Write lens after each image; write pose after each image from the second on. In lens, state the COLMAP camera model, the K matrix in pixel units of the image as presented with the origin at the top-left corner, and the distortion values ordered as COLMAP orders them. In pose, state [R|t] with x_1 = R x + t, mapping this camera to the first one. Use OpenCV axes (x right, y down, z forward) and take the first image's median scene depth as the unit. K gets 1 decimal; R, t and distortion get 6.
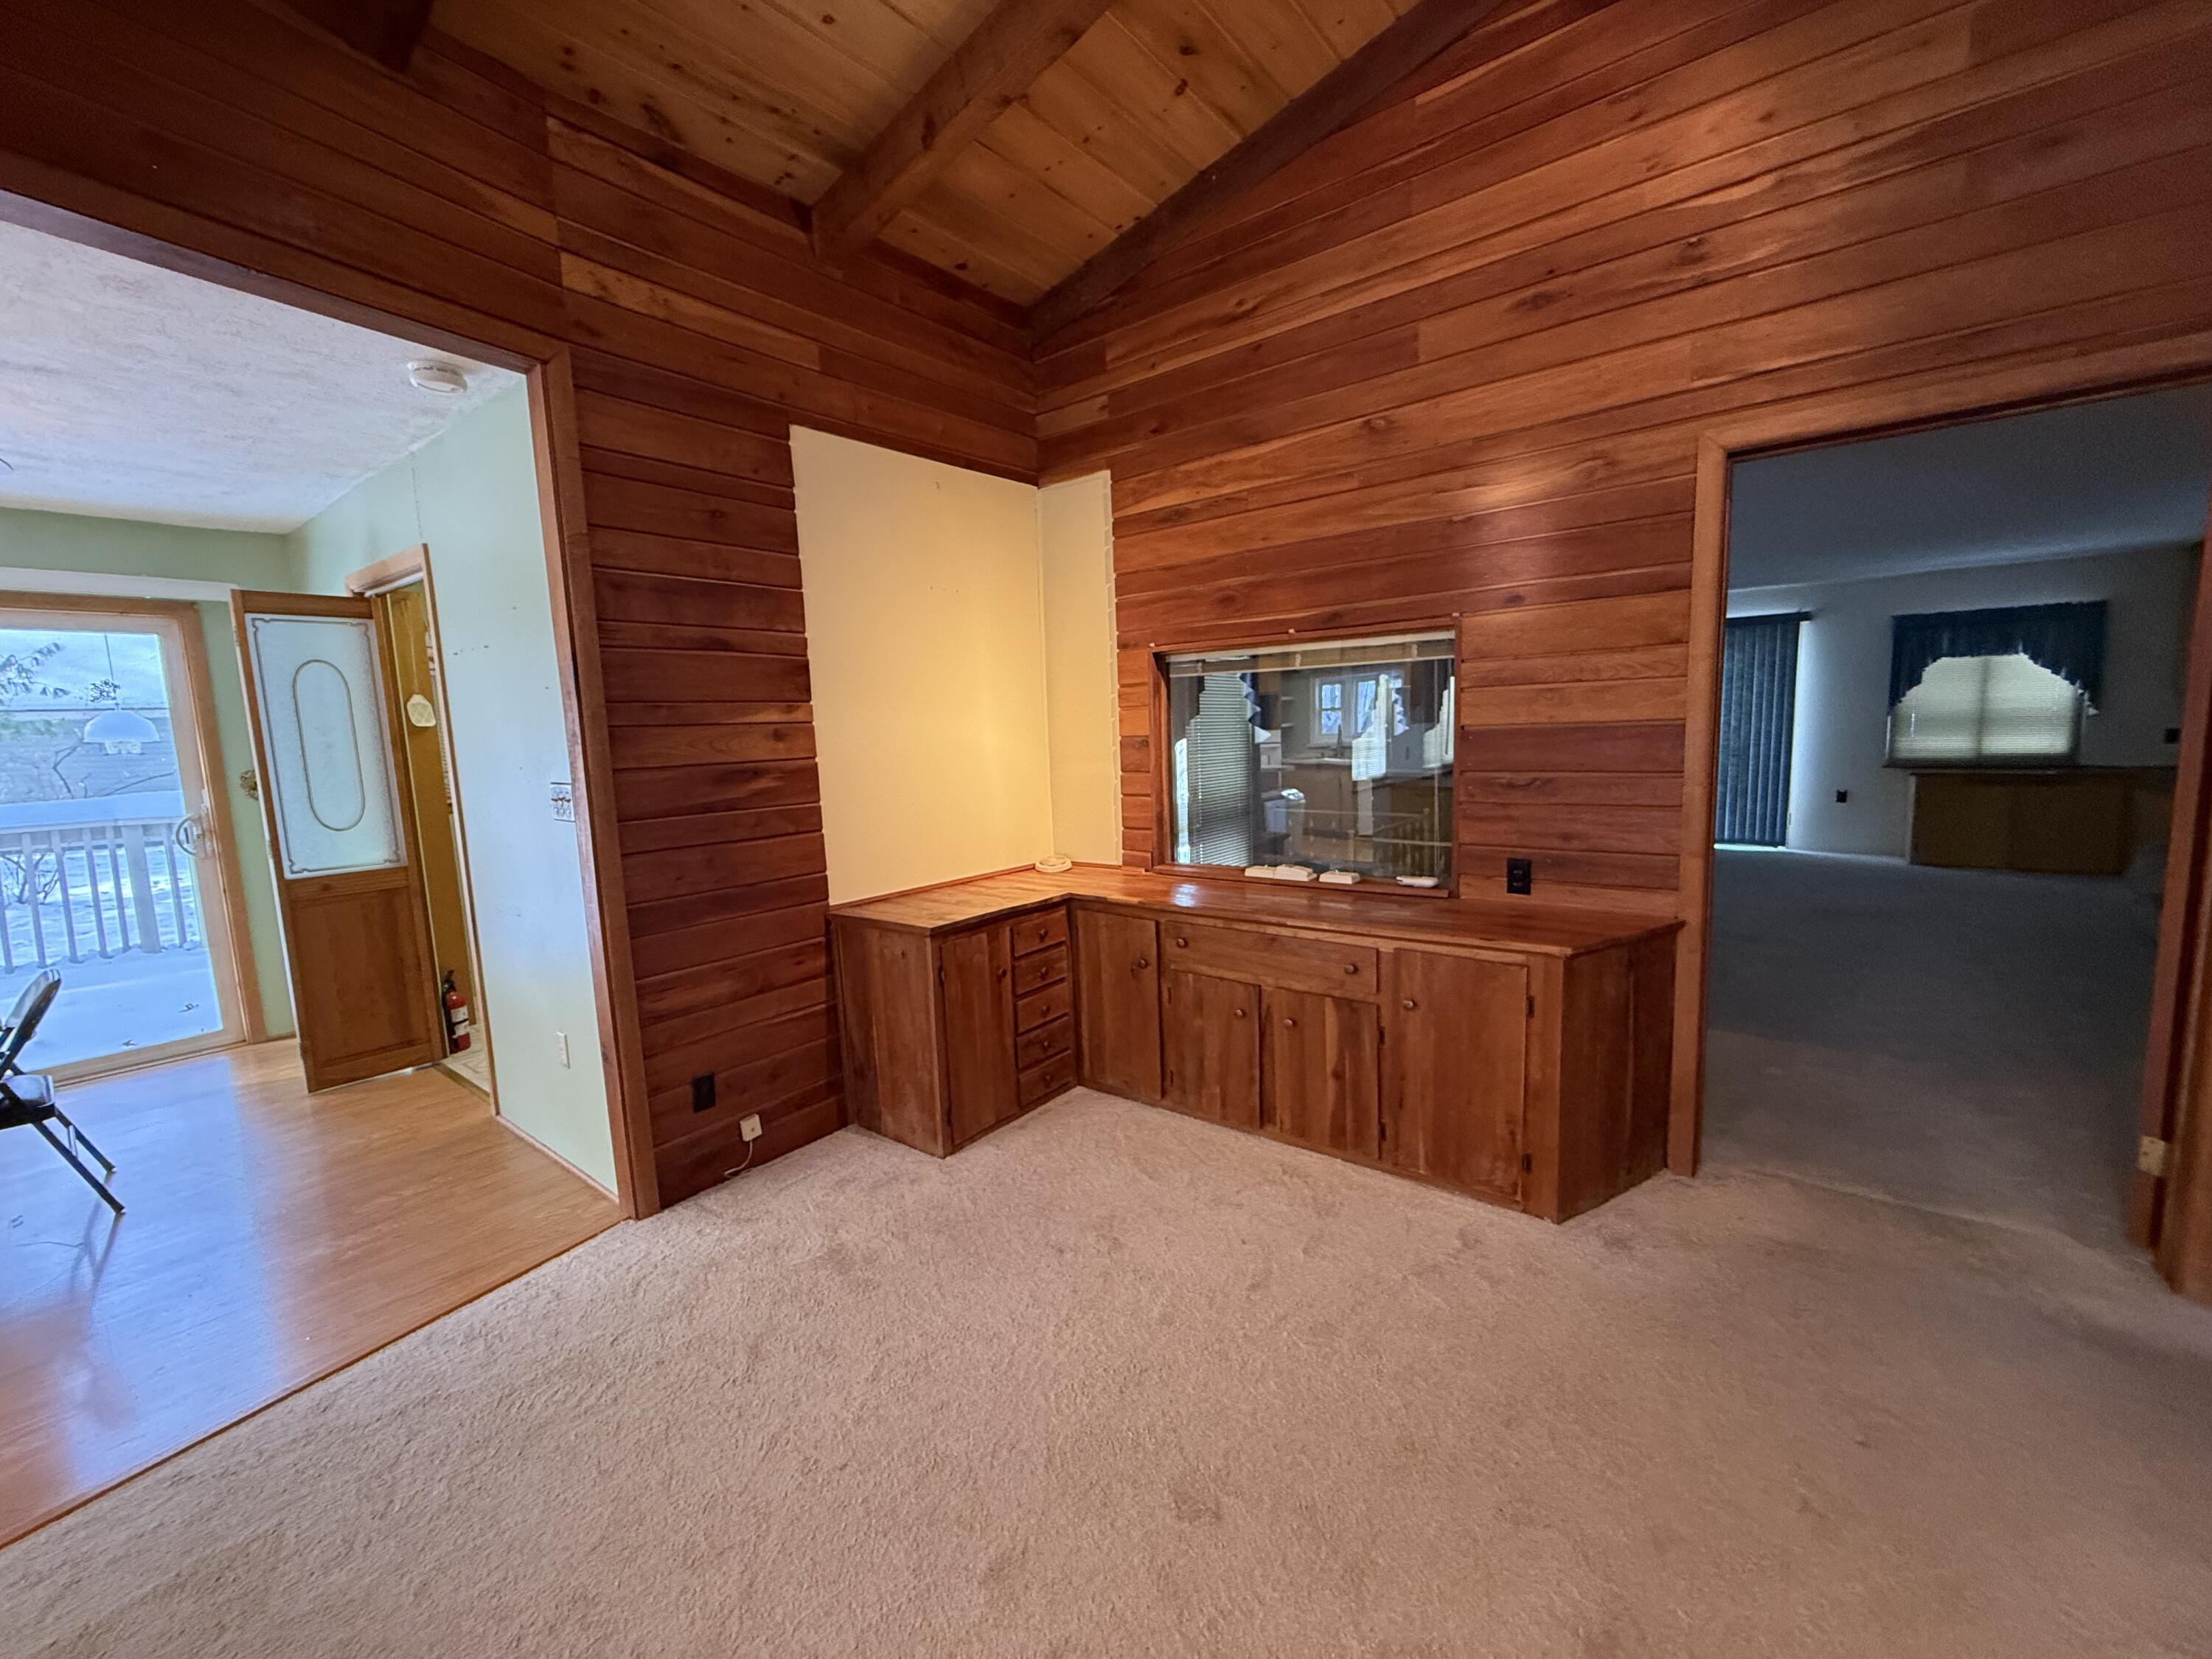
lens RADIAL K [[877.4, 0, 1099.7], [0, 877.4, 830.7], [0, 0, 1]] dist [-0.000946, -0.000161]
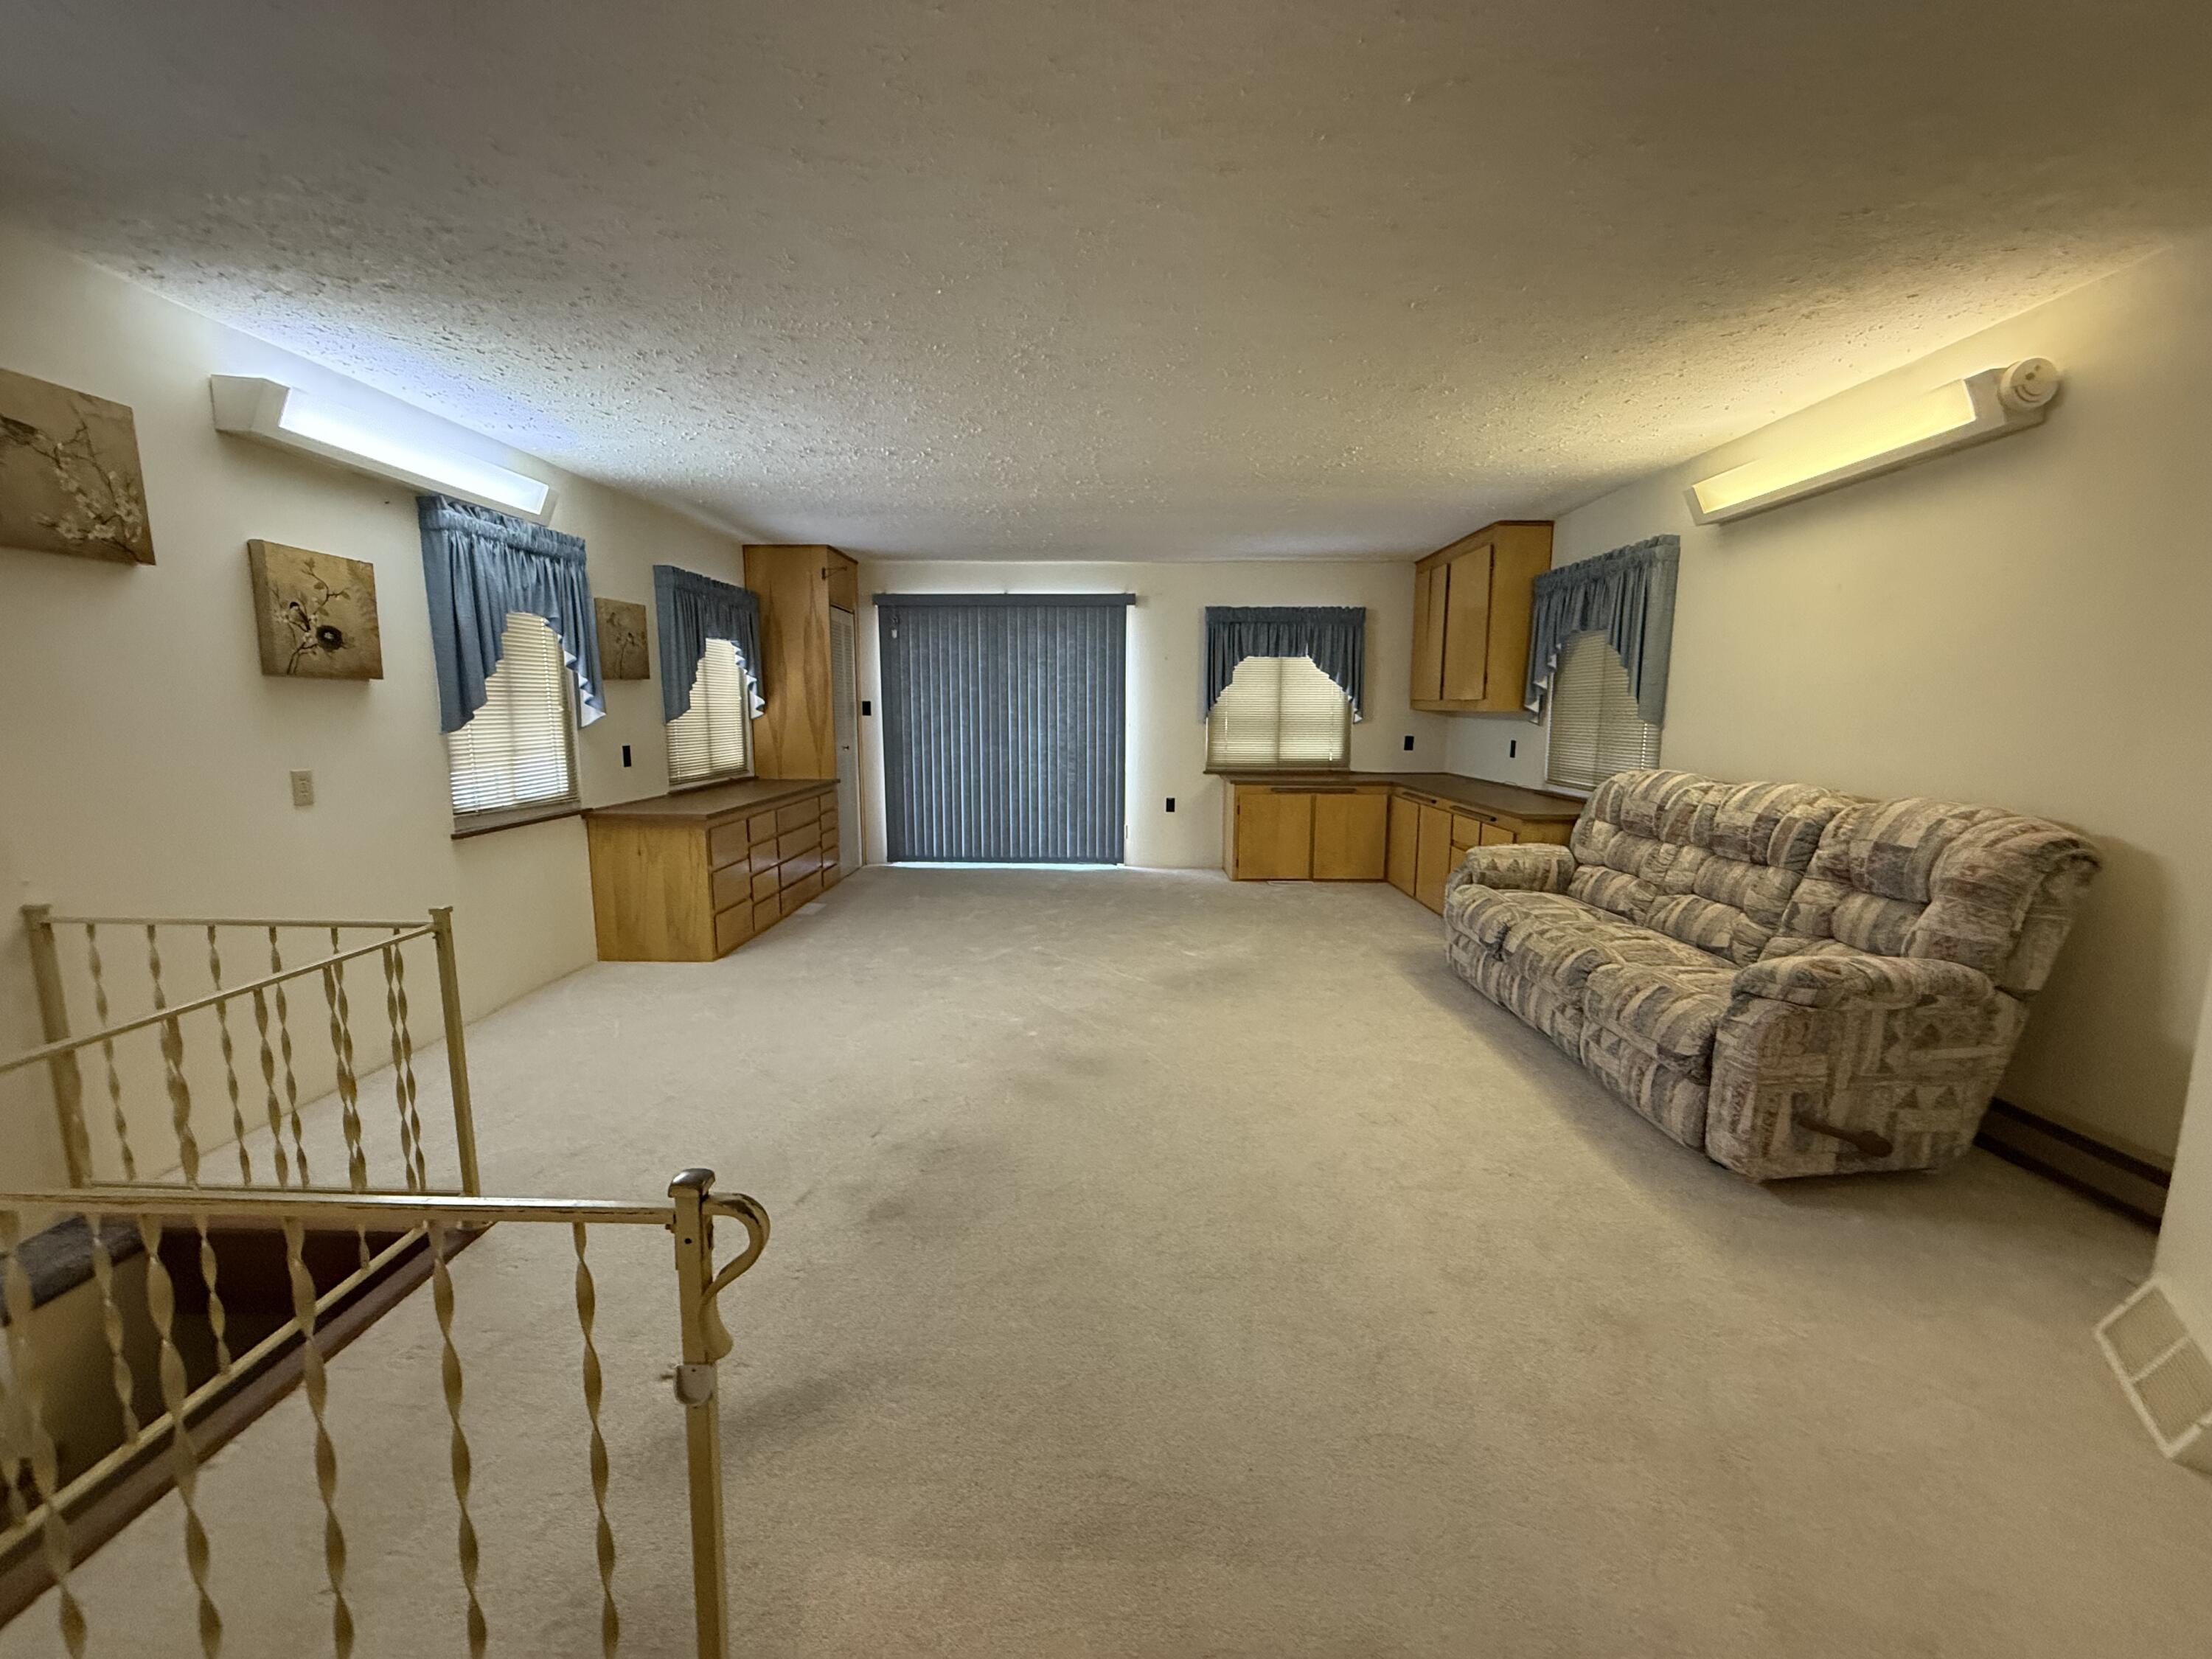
lens RADIAL K [[877.4, 0, 1102.8], [0, 877.4, 831.0], [0, 0, 1]] dist [-0.000946, -0.000161]
pose [[0.794124, -0.052115, 0.605517, 0.256093], [0.044549, 0.998628, 0.027522, -0.043033], [-0.606120, 0.005119, 0.795356, 0.342251]]
